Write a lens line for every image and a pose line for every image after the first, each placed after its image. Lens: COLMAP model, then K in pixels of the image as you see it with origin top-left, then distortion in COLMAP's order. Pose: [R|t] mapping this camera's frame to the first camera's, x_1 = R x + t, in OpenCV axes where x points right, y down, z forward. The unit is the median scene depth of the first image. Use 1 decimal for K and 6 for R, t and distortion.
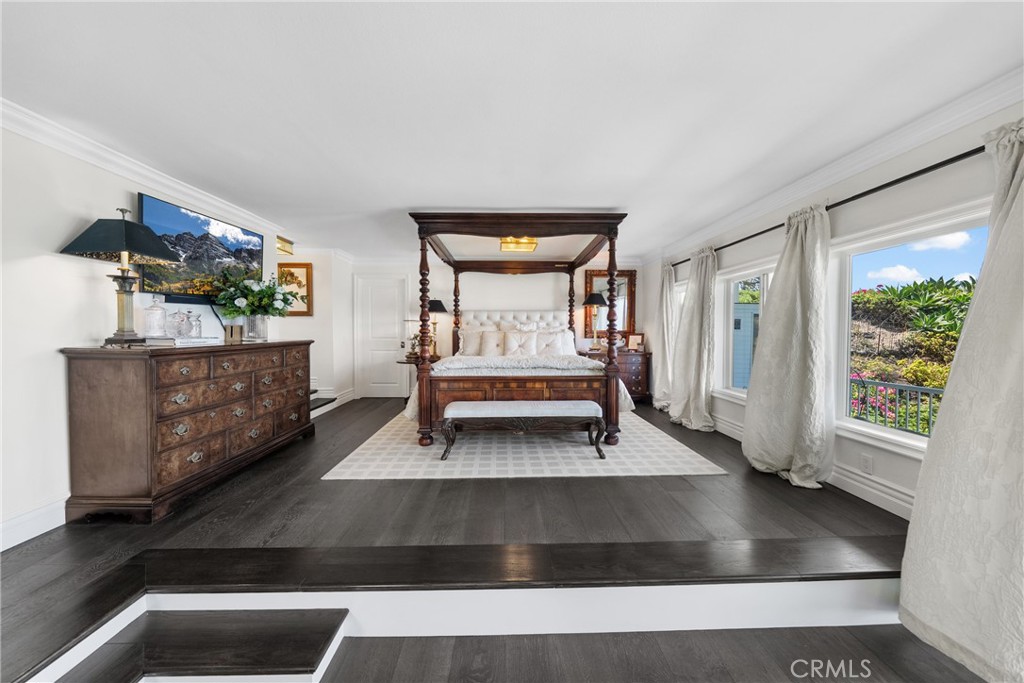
lens RADIAL K [[356.5, 0, 515.2], [0, 356.5, 336.9], [0, 0, 1]] dist [-0.000099, -0.000108]
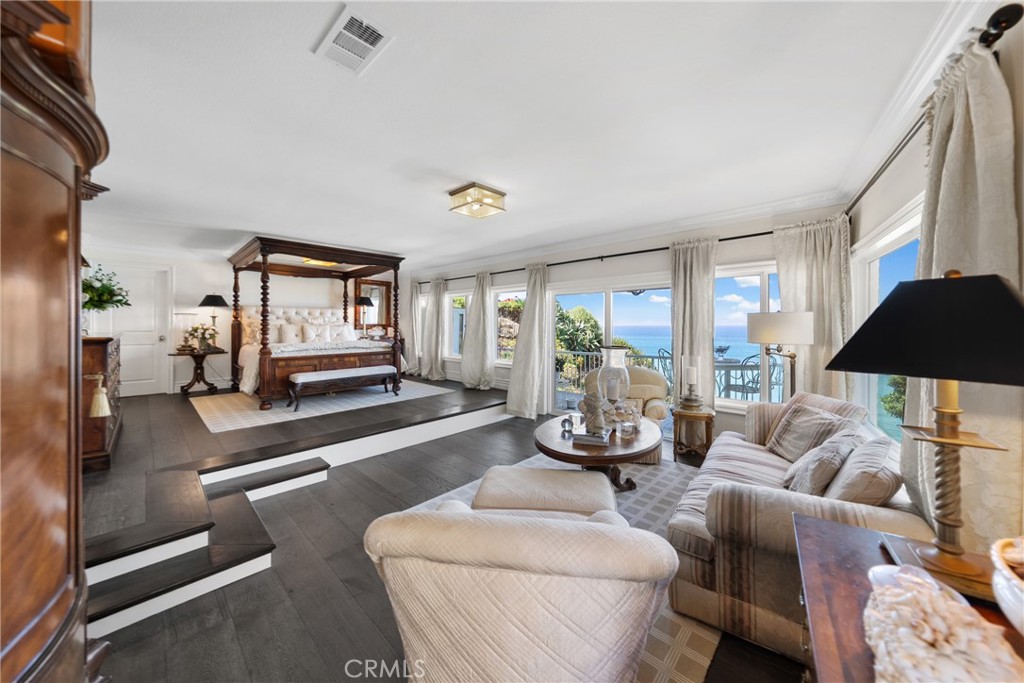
lens RADIAL K [[356.5, 0, 515.2], [0, 356.5, 336.9], [0, 0, 1]] dist [-0.000099, -0.000108]
pose [[0.709281, -0.024692, 0.704493, -0.440175], [0.011274, 0.999656, 0.023687, 0.009018], [-0.704836, -0.008858, 0.709315, -0.511603]]
